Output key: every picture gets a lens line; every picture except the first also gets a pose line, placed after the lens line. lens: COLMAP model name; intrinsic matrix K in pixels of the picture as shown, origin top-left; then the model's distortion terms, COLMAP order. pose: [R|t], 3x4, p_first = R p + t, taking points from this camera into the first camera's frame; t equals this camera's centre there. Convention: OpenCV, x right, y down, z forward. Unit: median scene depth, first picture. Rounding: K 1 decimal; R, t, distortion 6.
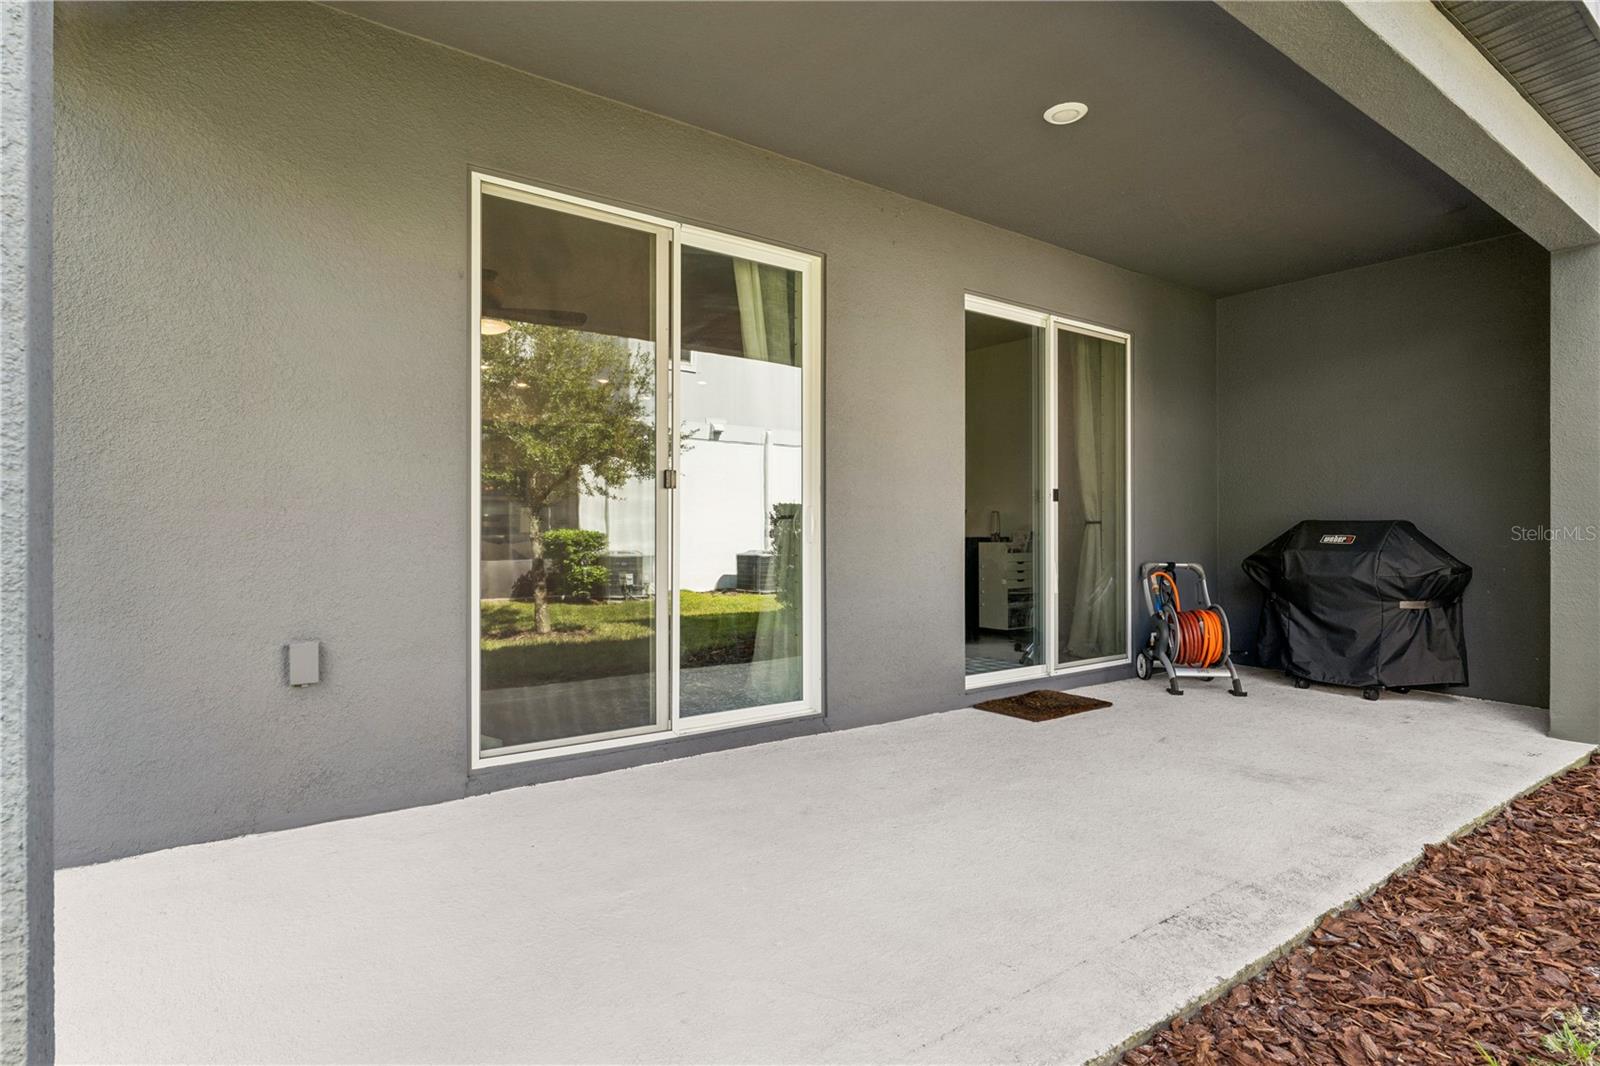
lens RADIAL K [[855.9, 0, 798.8], [0, 855.9, 527.6], [0, 0, 1]] dist [0.002803, 0.000785]
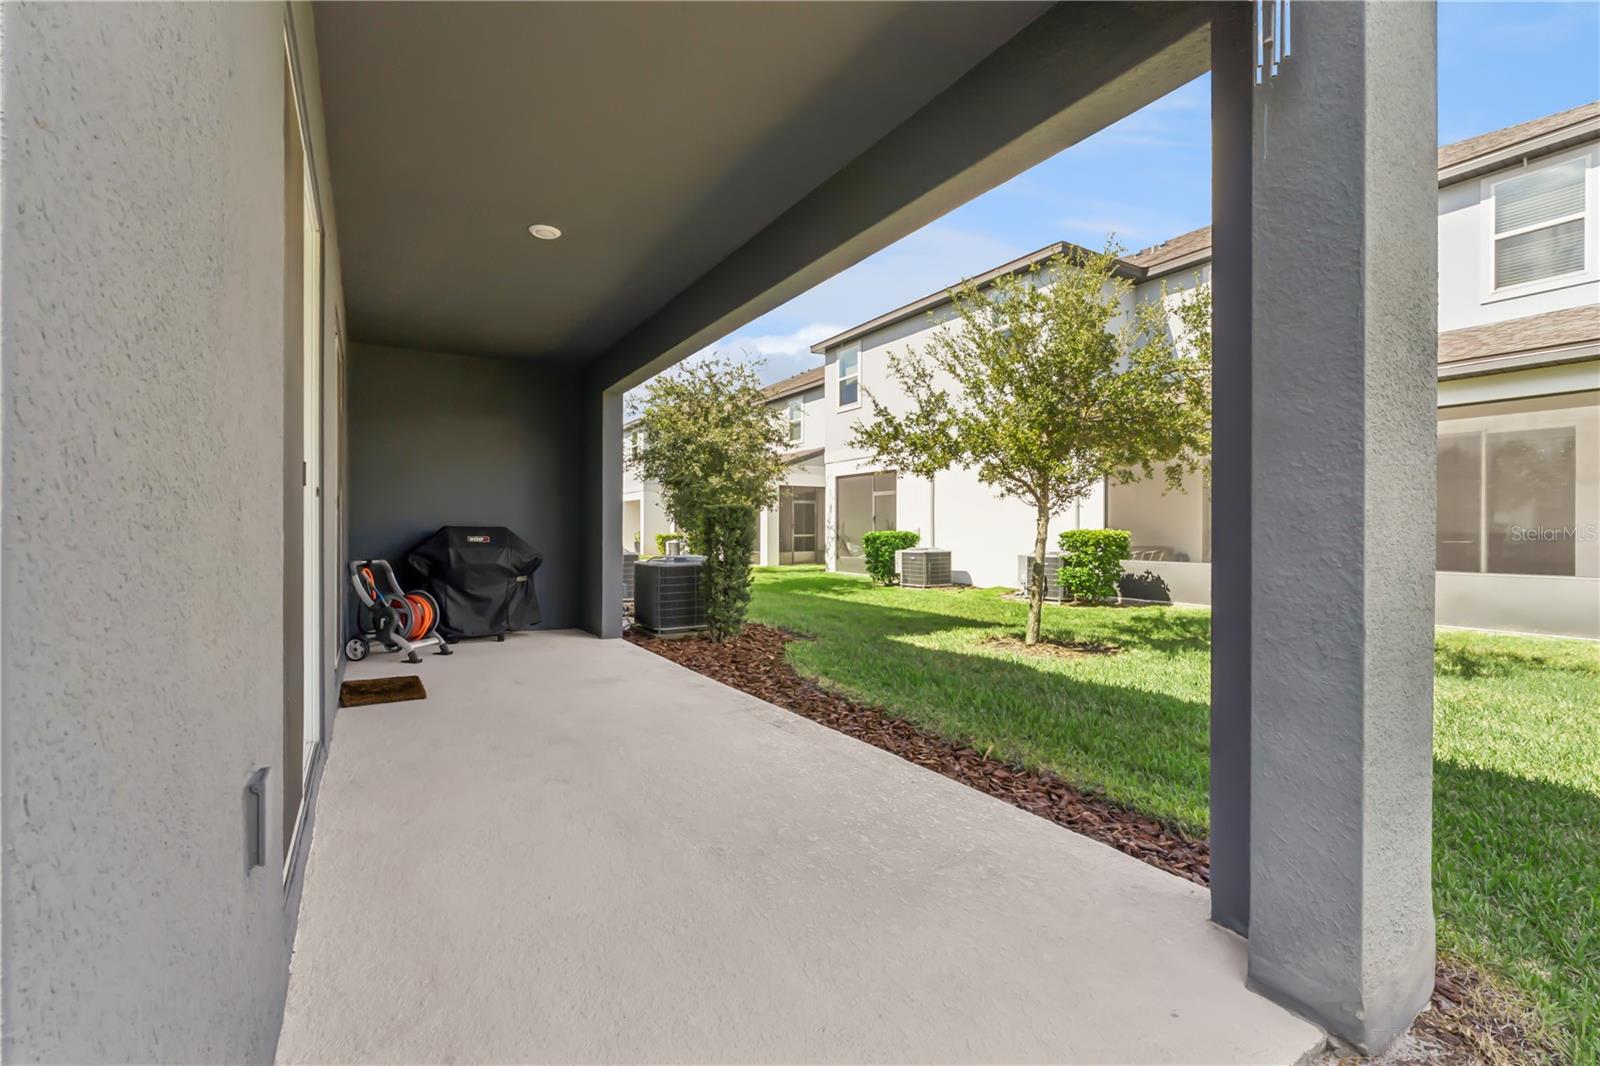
lens RADIAL K [[679.0, 0, 797.7], [0, 679.0, 531.3], [0, 0, 1]] dist [0.001717, 0.000083]
pose [[0.079529, -0.001747, 0.996831, -0.509689], [-0.006067, 0.999979, 0.002237, -0.005843], [-0.996814, -0.006225, 0.079517, 0.353015]]
